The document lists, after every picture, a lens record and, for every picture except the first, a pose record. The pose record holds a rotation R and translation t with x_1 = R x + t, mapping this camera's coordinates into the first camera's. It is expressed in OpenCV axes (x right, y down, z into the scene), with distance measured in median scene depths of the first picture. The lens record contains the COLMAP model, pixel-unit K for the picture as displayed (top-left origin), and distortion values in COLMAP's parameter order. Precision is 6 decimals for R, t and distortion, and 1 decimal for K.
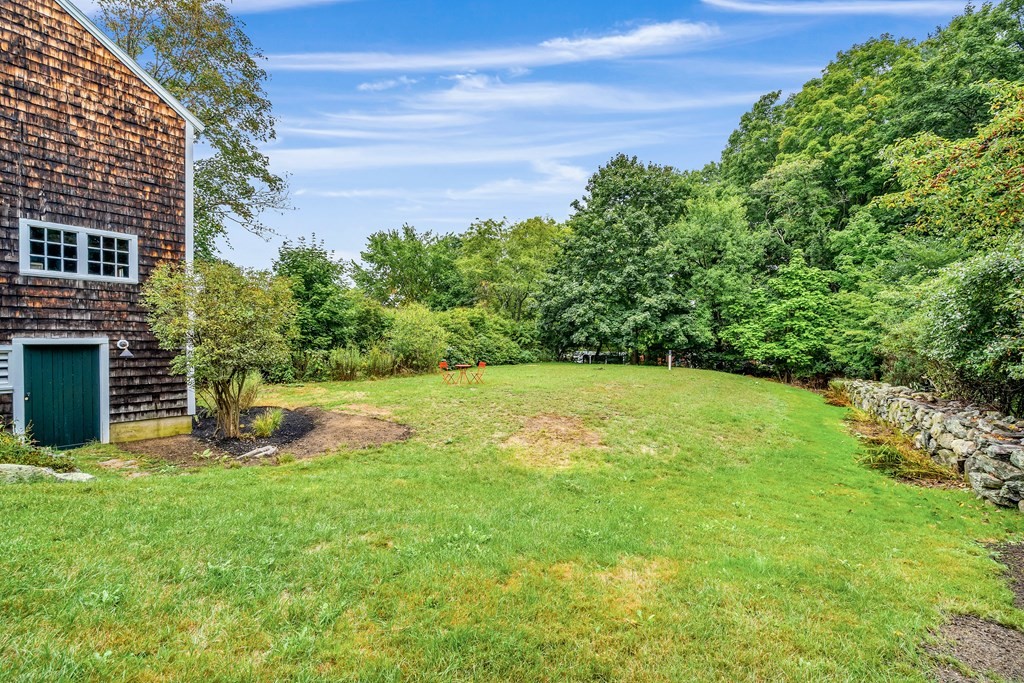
lens RADIAL K [[477.3, 0, 514.0], [0, 477.3, 341.4], [0, 0, 1]] dist [0.000980, -0.000188]
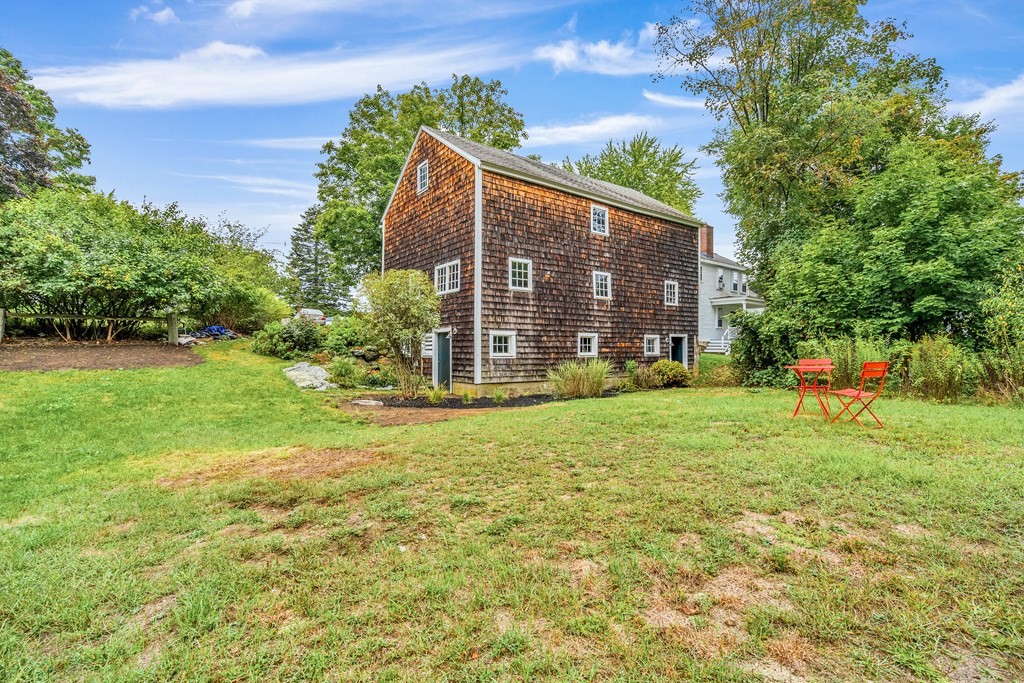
lens RADIAL K [[477.3, 0, 514.0], [0, 477.3, 341.4], [0, 0, 1]] dist [0.000980, -0.000188]
pose [[-0.320431, -0.026305, -0.946906, 0.588918], [-0.006928, 0.999653, -0.025426, 0.076565], [0.947246, -0.001587, -0.320502, 1.665807]]
